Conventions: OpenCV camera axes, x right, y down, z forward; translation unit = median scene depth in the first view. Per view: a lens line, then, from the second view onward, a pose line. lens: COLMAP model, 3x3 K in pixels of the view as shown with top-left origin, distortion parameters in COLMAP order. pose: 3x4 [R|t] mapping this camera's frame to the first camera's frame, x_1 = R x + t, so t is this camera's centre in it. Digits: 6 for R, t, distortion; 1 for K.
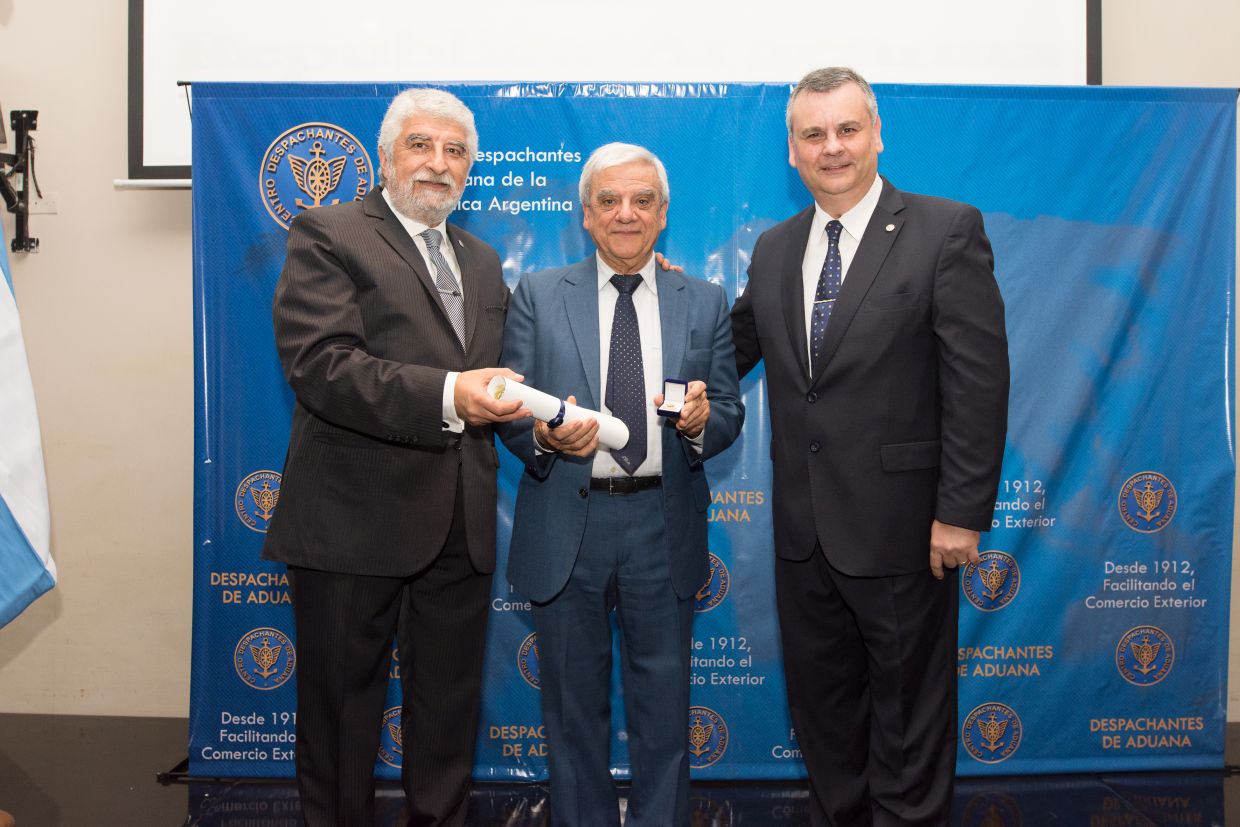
lens RADIAL K [[1097.3, 0, 618.3], [0, 1097.3, 412.0], [0, 0, 1]] dist [-0.018015, -0.011841]
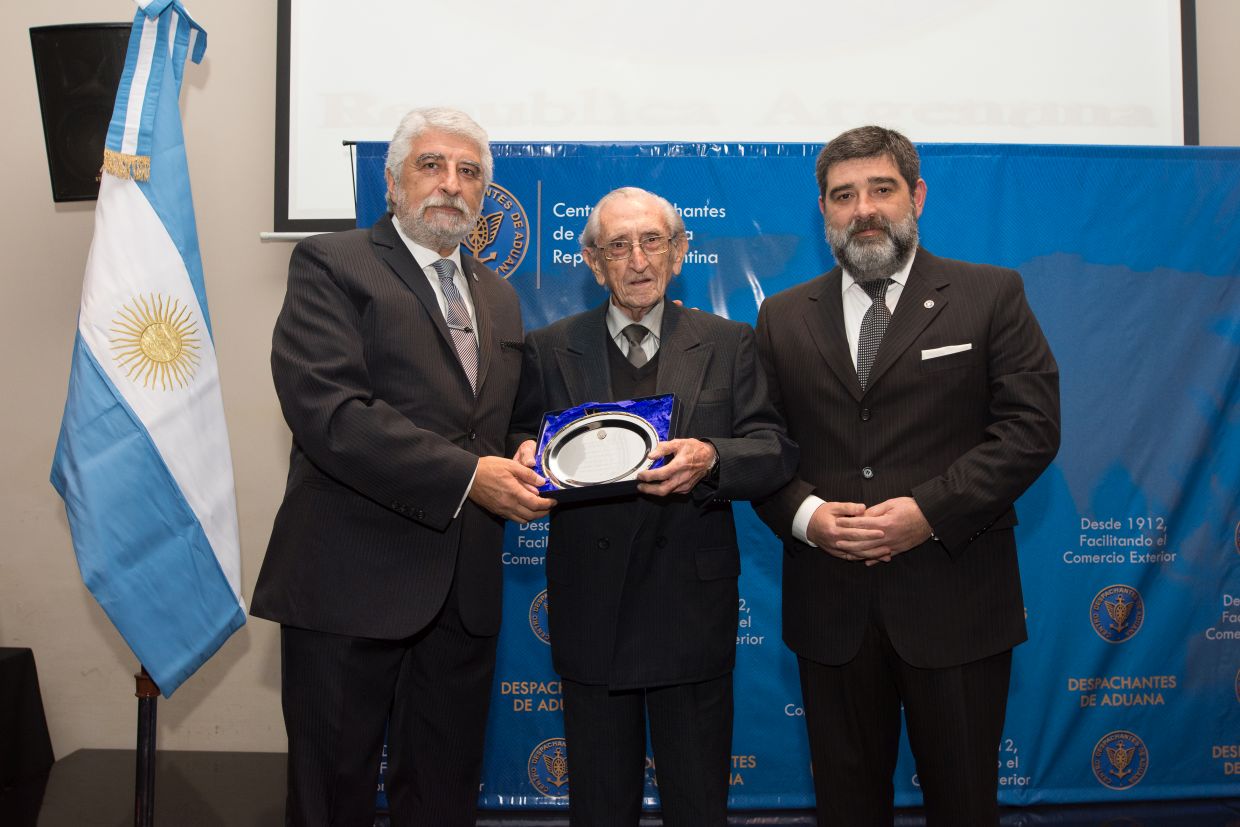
lens RADIAL K [[1097.3, 0, 623.8], [0, 1097.3, 412.8], [0, 0, 1]] dist [-0.018015, -0.011841]
pose [[0.999948, -0.002200, 0.009964, -0.142916], [0.002576, 0.999276, -0.037957, 0.000295], [-0.009873, 0.037981, 0.999230, -0.049044]]
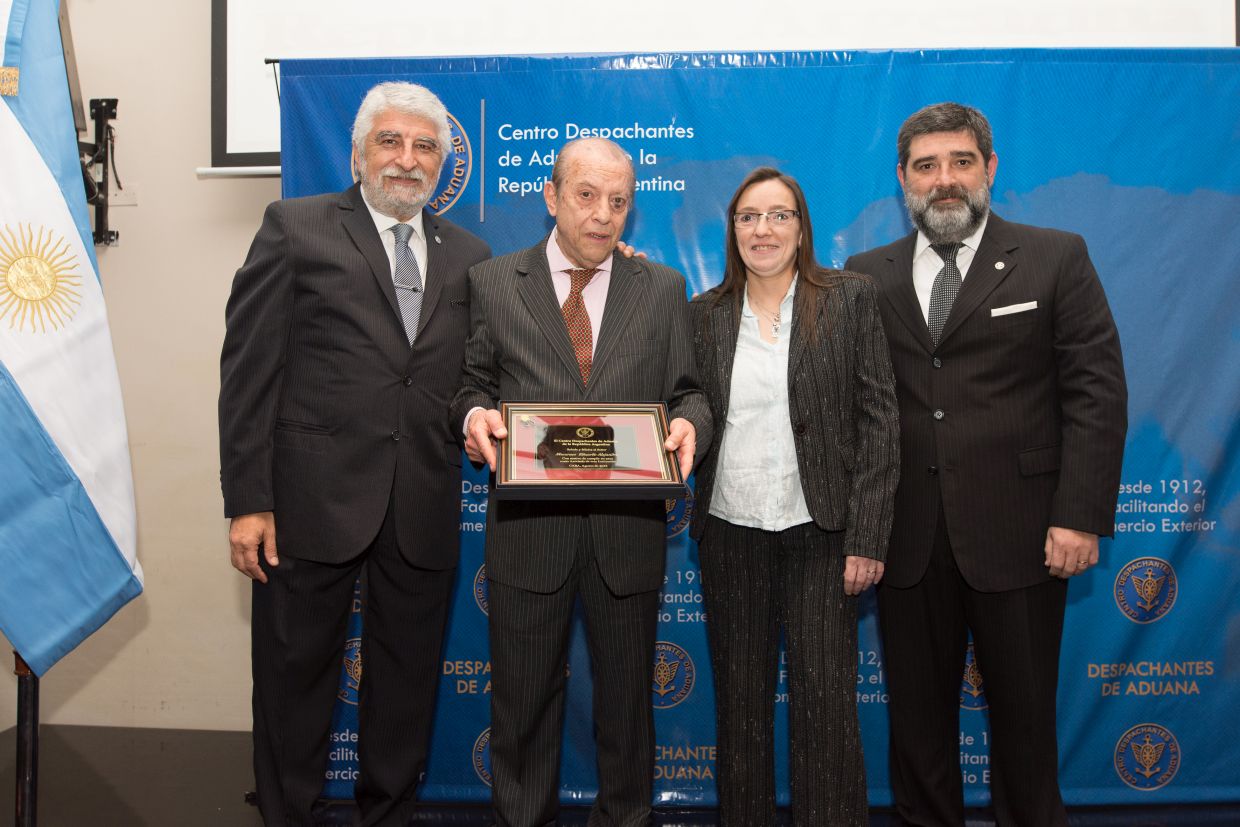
lens RADIAL K [[1097.3, 0, 618.8], [0, 1097.3, 413.7], [0, 0, 1]] dist [-0.018015, -0.011841]
pose [[0.998909, -0.003982, -0.046539, -0.055137], [0.003580, 0.999956, -0.008715, 0.013732], [0.046572, 0.008539, 0.998878, 0.070448]]
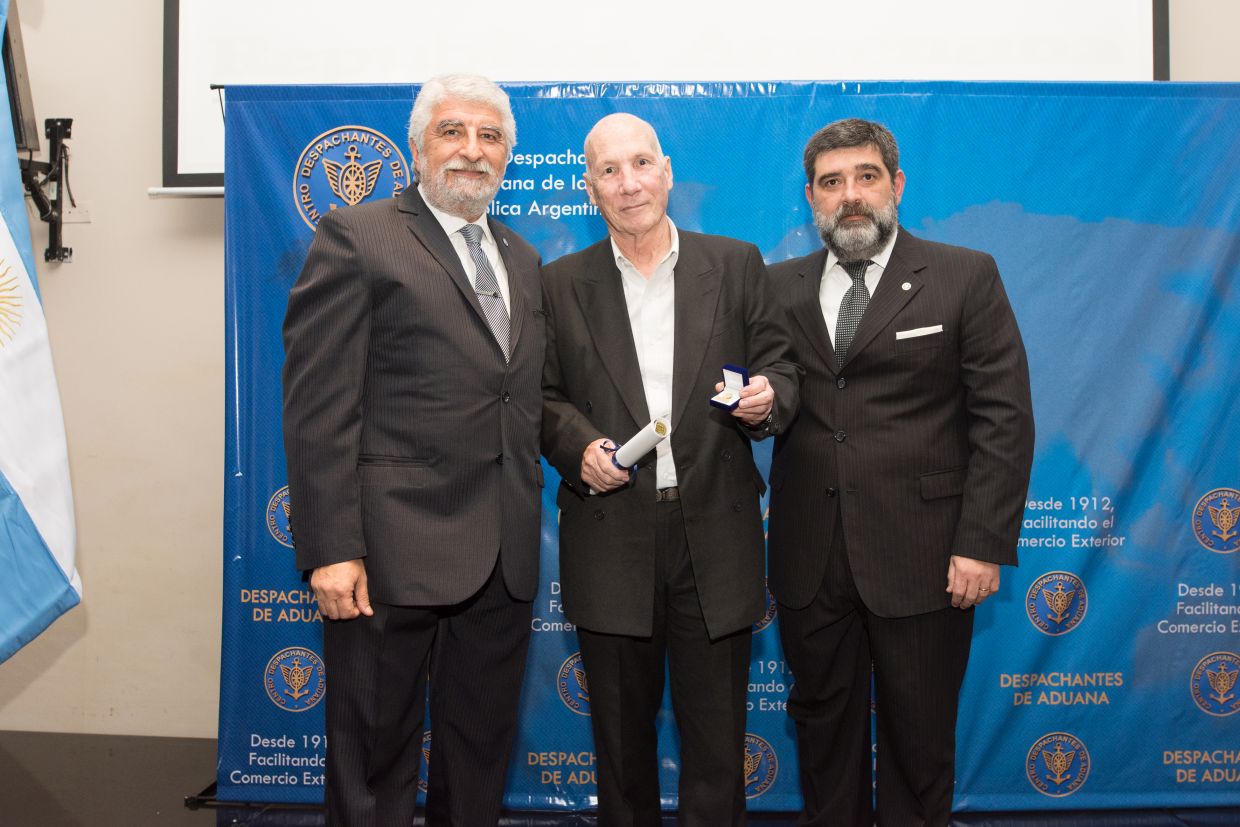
lens RADIAL K [[1097.3, 0, 618.3], [0, 1097.3, 413.1], [0, 0, 1]] dist [-0.018015, -0.011841]
pose [[0.999435, 0.001072, -0.033608, -0.006413], [-0.001602, 0.999875, -0.015730, 0.005464], [0.033587, 0.015775, 0.999311, 0.040709]]
